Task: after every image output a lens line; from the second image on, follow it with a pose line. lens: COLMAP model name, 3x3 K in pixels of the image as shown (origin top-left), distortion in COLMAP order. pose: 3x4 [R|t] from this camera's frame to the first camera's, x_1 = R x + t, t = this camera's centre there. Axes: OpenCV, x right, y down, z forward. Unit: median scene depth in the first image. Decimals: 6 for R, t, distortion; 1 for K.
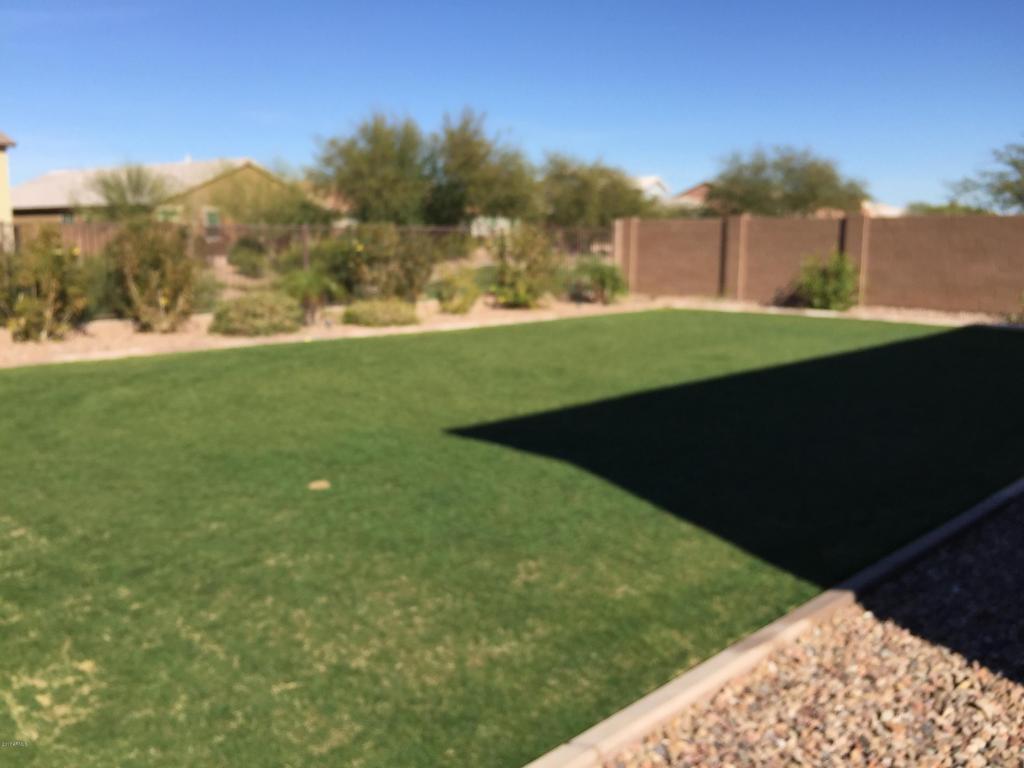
lens RADIAL K [[897.1, 0, 514.2], [0, 897.1, 383.2], [0, 0, 1]] dist [0.067569, -0.109277]
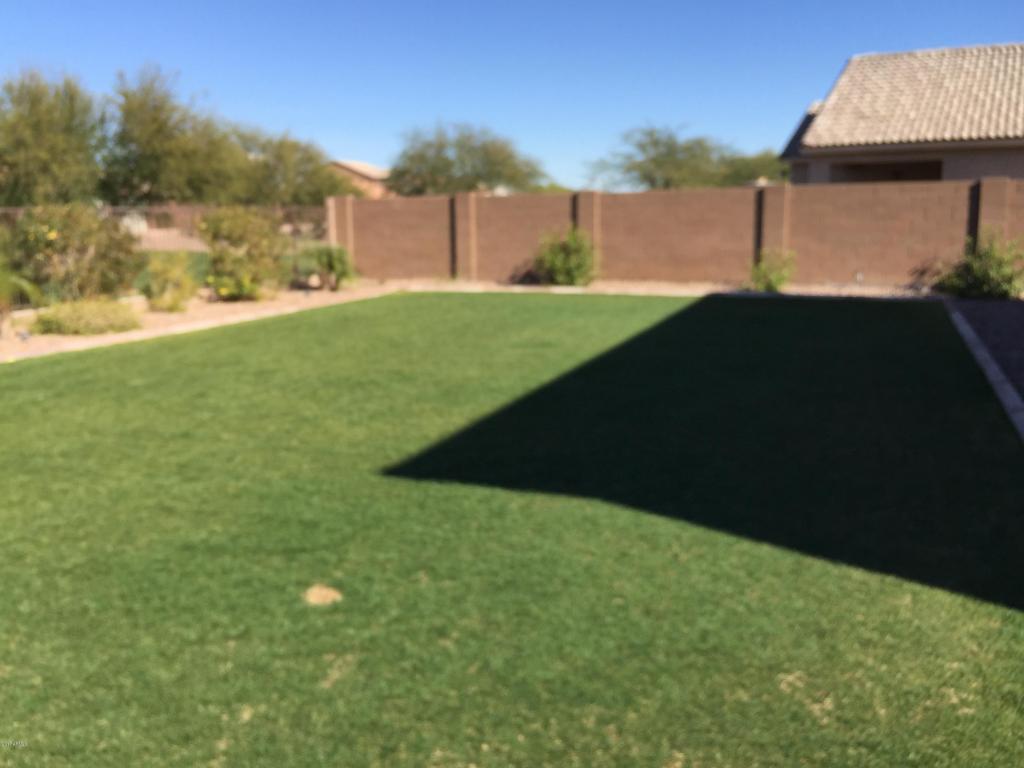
lens RADIAL K [[897.1, 0, 459.3], [0, 897.1, 324.7], [0, 0, 1]] dist [0.067569, -0.109277]
pose [[0.919839, -0.065480, 0.386793, -0.136136], [0.082650, 0.996188, -0.027906, -0.020044], [-0.383492, 0.057638, 0.921744, 0.134631]]
